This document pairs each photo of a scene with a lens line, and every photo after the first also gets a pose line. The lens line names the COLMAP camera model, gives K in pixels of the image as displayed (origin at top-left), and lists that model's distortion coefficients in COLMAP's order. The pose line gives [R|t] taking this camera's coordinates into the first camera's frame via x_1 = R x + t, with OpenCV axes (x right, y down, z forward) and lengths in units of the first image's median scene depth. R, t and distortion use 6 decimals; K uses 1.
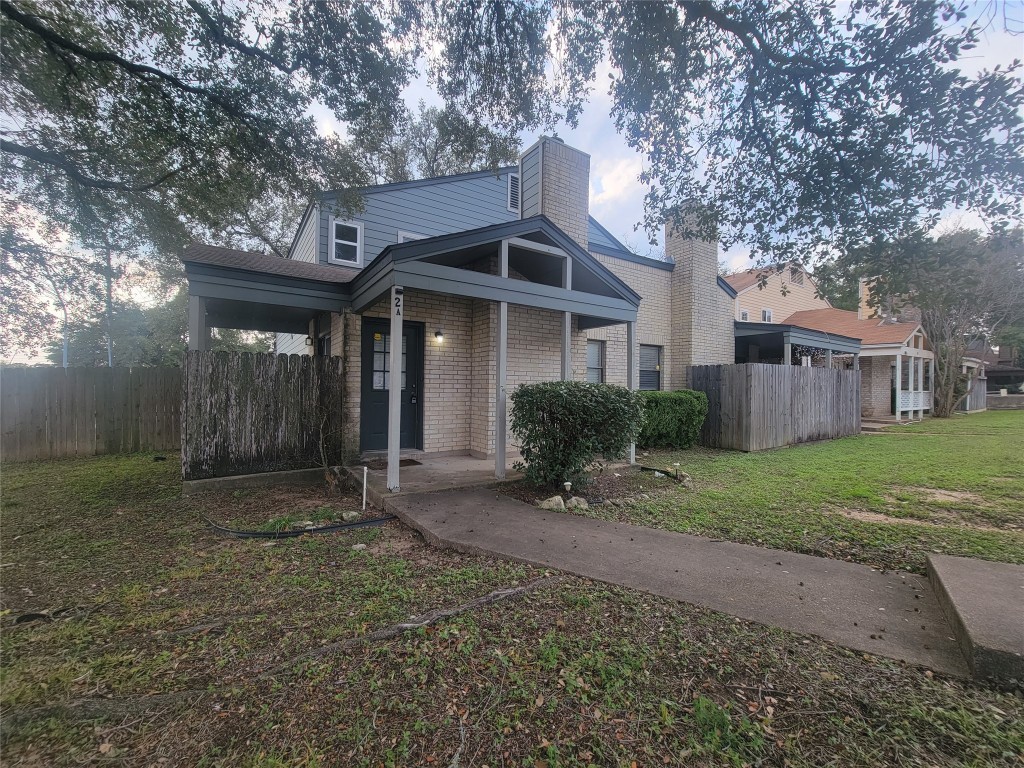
lens RADIAL K [[414.9, 0, 508.6], [0, 414.9, 389.9], [0, 0, 1]] dist [-0.012316, 0.000164]
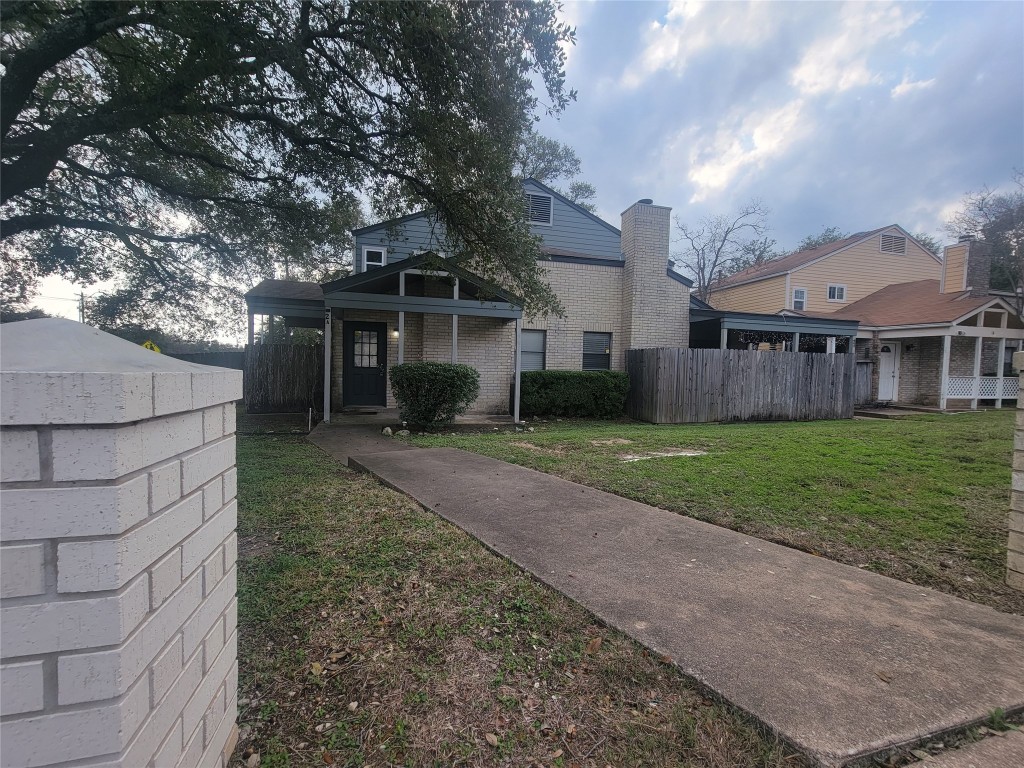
lens RADIAL K [[414.9, 0, 516.2], [0, 414.9, 382.2], [0, 0, 1]] dist [-0.012316, 0.000164]
pose [[0.951012, 0.023308, -0.308274, 0.516060], [-0.013816, 0.999362, 0.032936, -0.000953], [0.308845, -0.027063, 0.950727, -0.211162]]
